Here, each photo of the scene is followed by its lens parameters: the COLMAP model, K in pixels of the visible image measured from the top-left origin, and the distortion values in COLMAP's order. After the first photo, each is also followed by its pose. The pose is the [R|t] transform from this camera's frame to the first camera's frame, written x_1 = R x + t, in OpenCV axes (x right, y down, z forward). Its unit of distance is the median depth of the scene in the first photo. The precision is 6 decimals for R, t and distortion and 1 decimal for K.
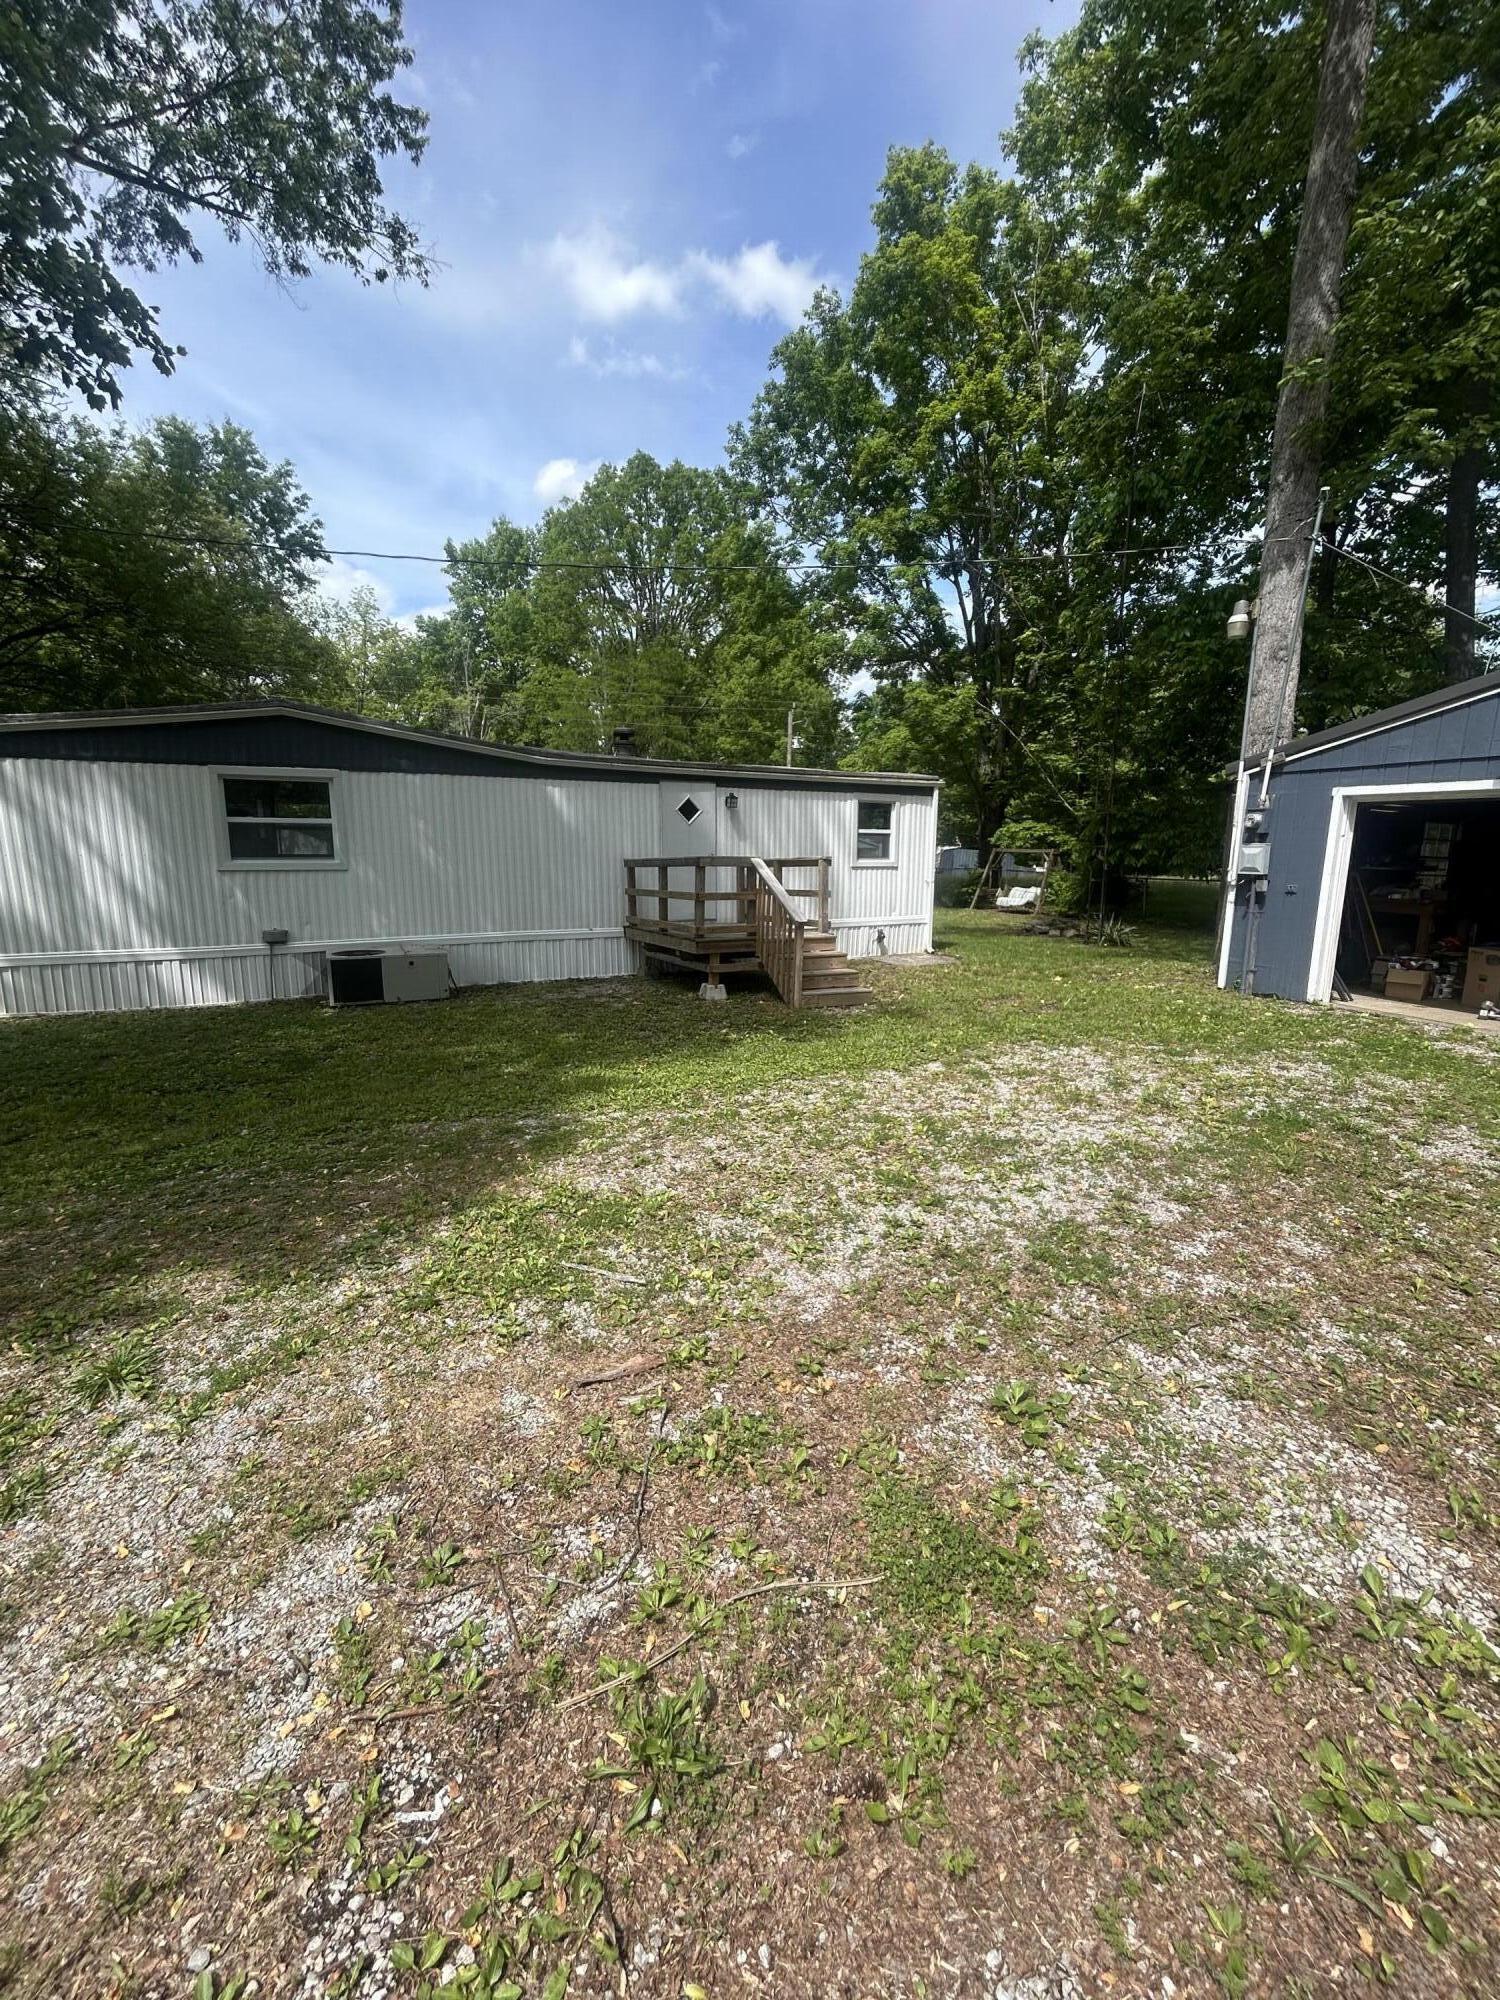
lens RADIAL K [[811.5, 0, 745.6], [0, 811.5, 999.3], [0, 0, 1]] dist [0.000179, -0.000406]
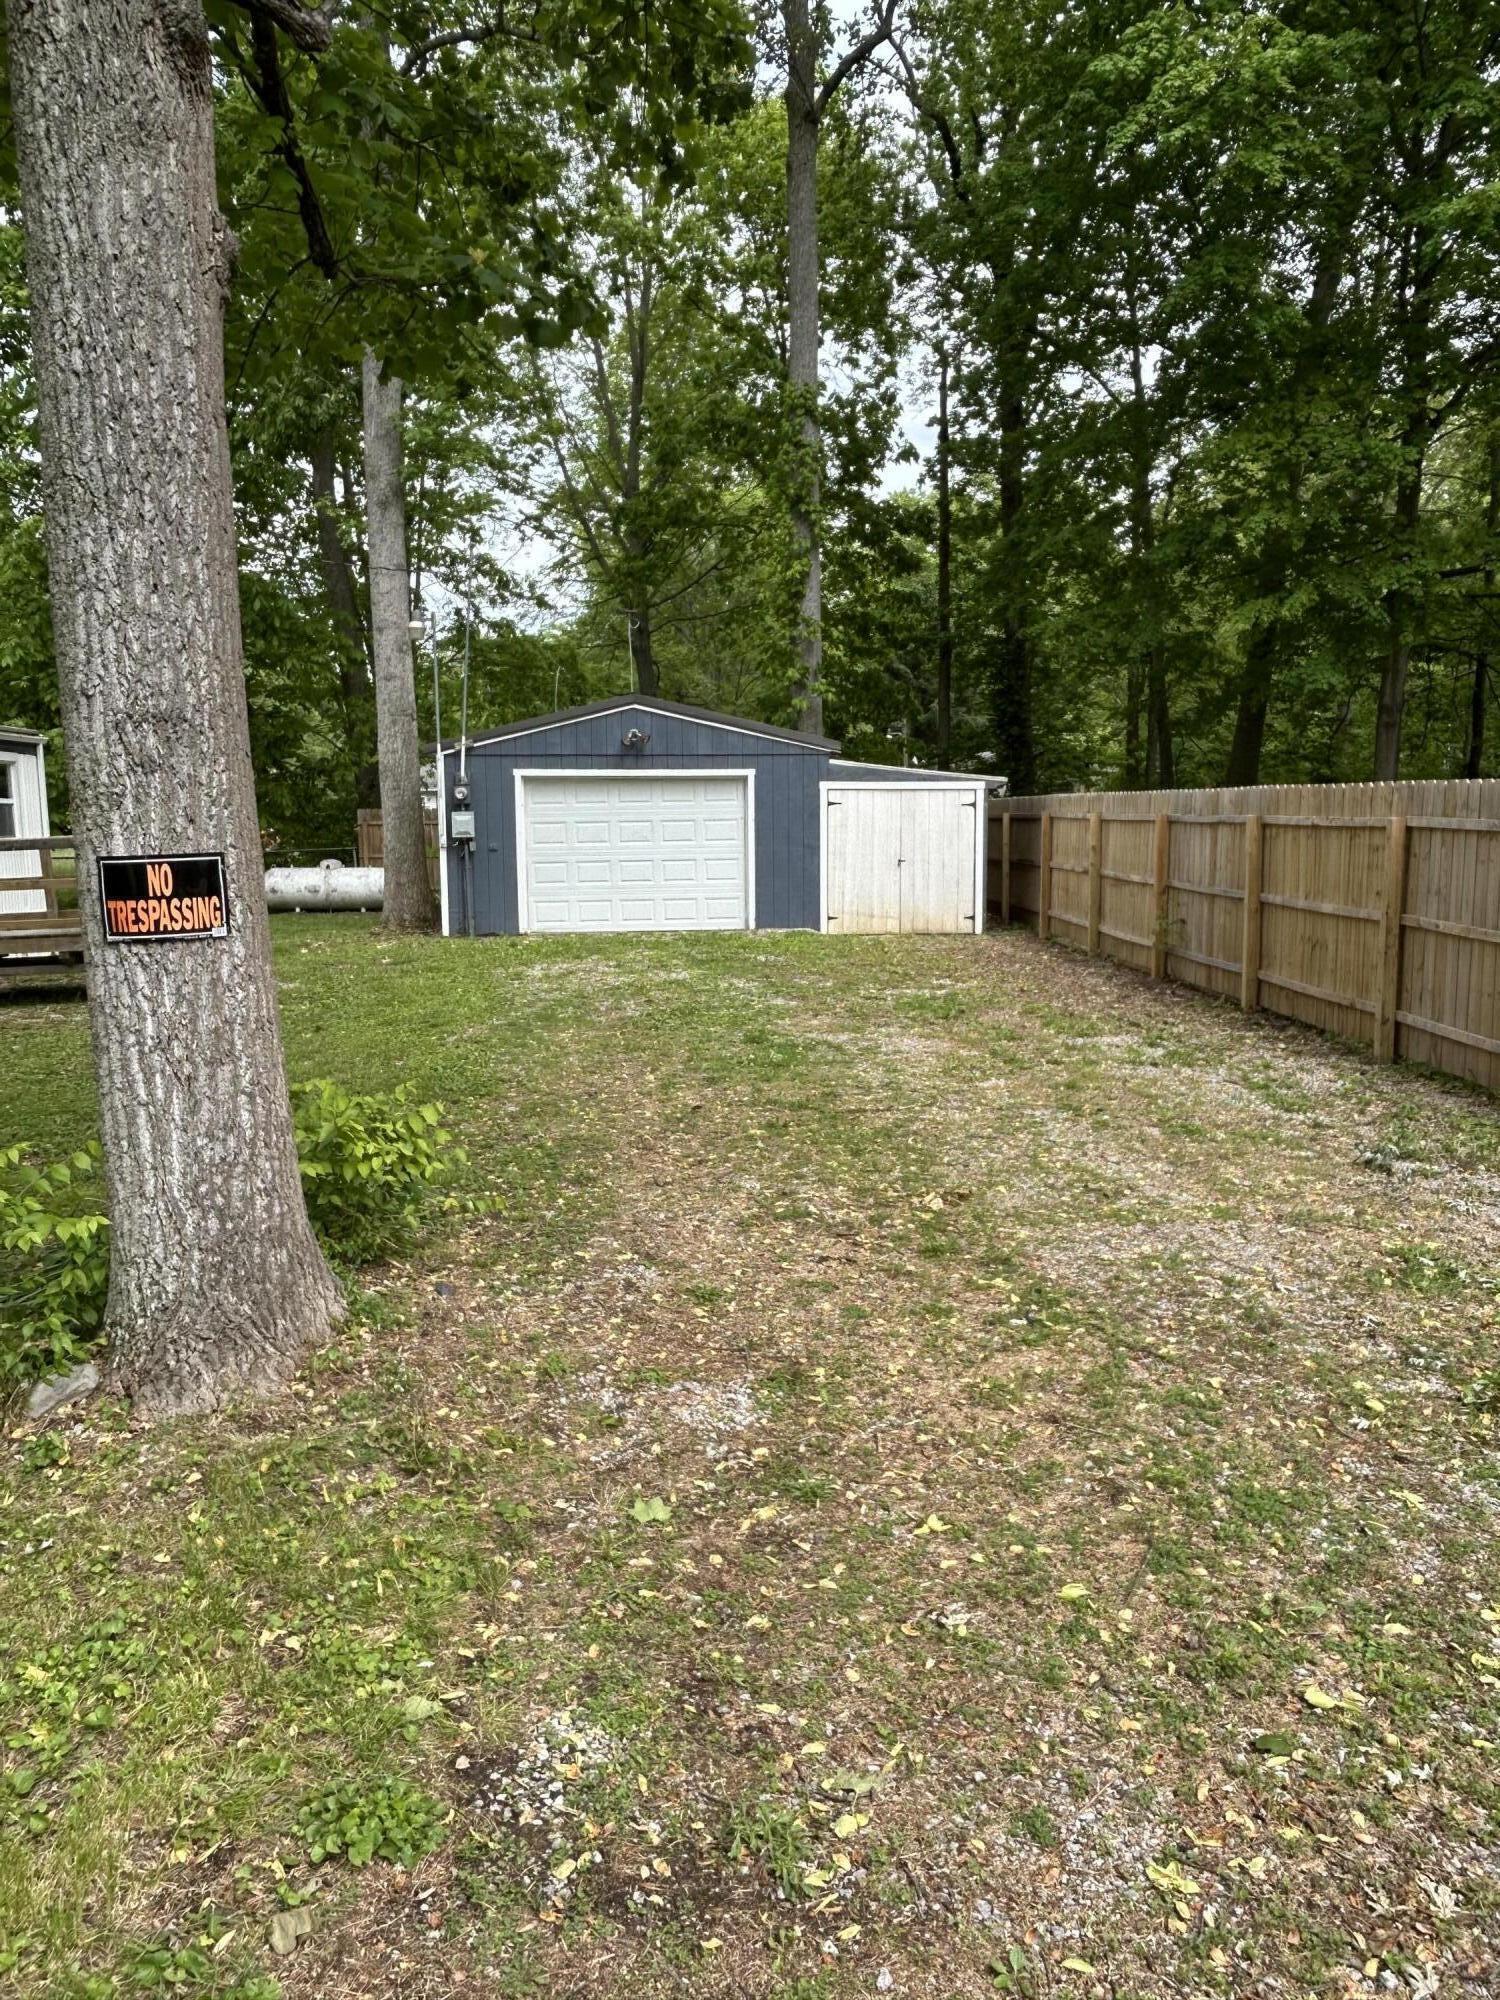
lens RADIAL K [[1454.6, 0, 738.8], [0, 1454.6, 998.0], [0, 0, 1]] dist [-0.004426, -0.016490]
pose [[0.367510, -0.129840, 0.920911, -1.176687], [0.181779, 0.981136, 0.065788, 0.011940], [-0.912081, 0.143224, 0.384180, -0.158026]]
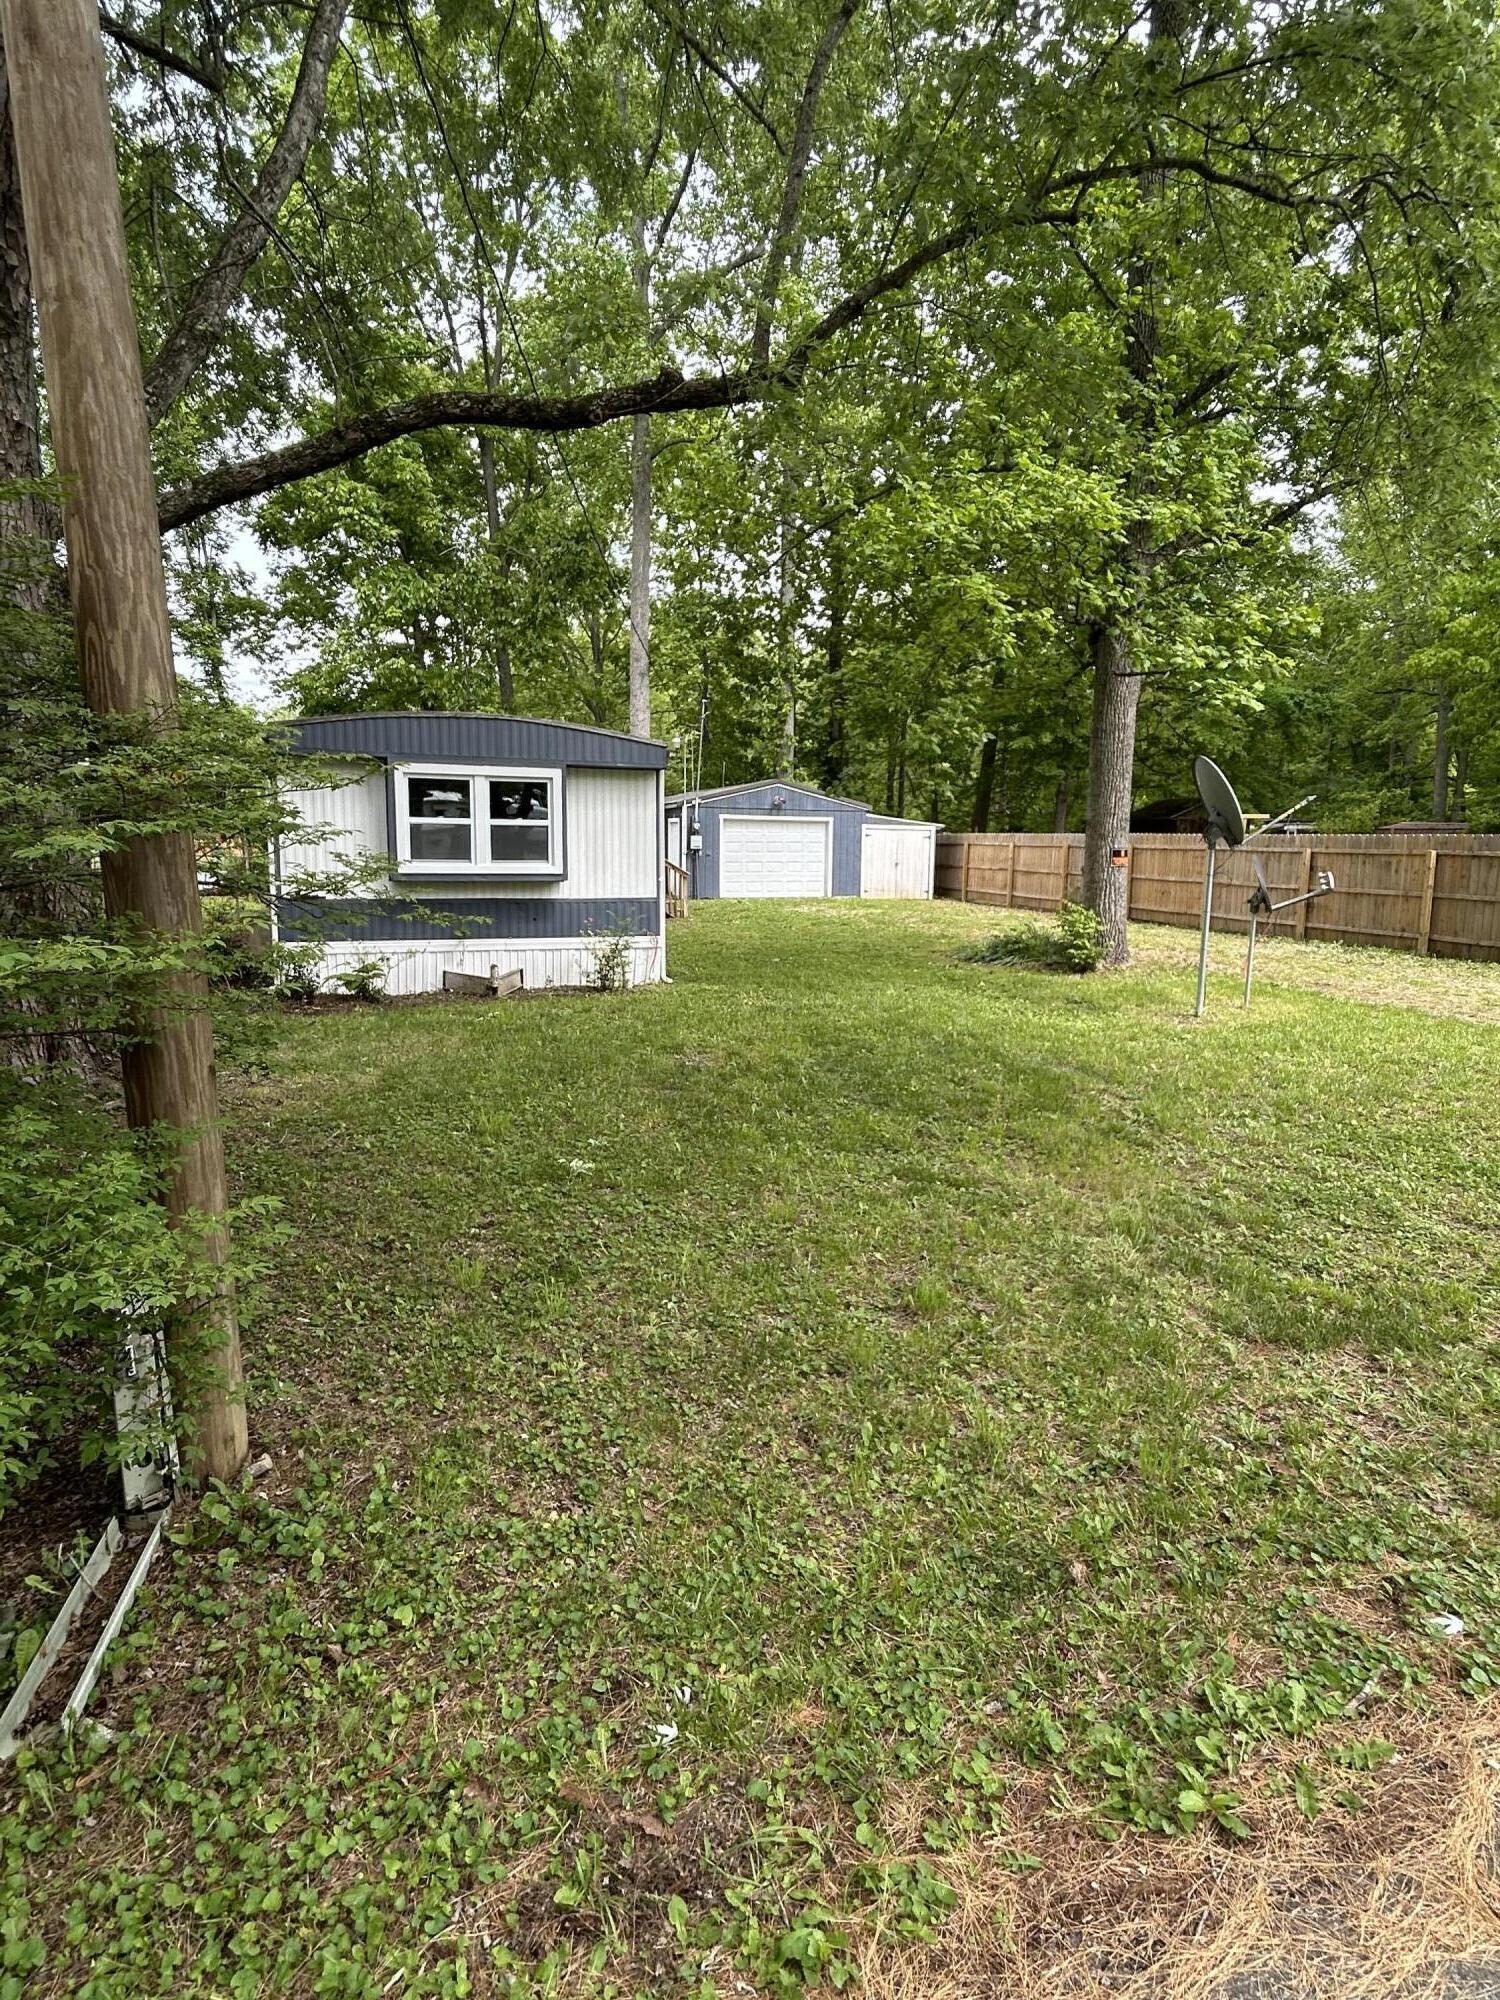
lens RADIAL K [[1038.0, 0, 745.9], [0, 1038.0, 992.2], [0, 0, 1]] dist [-0.021062, 0.000061]
pose [[0.127919, -0.153471, 0.979838, -2.283289], [0.174125, 0.976085, 0.130150, -0.107971], [-0.976380, 0.153966, 0.151583, 0.432812]]
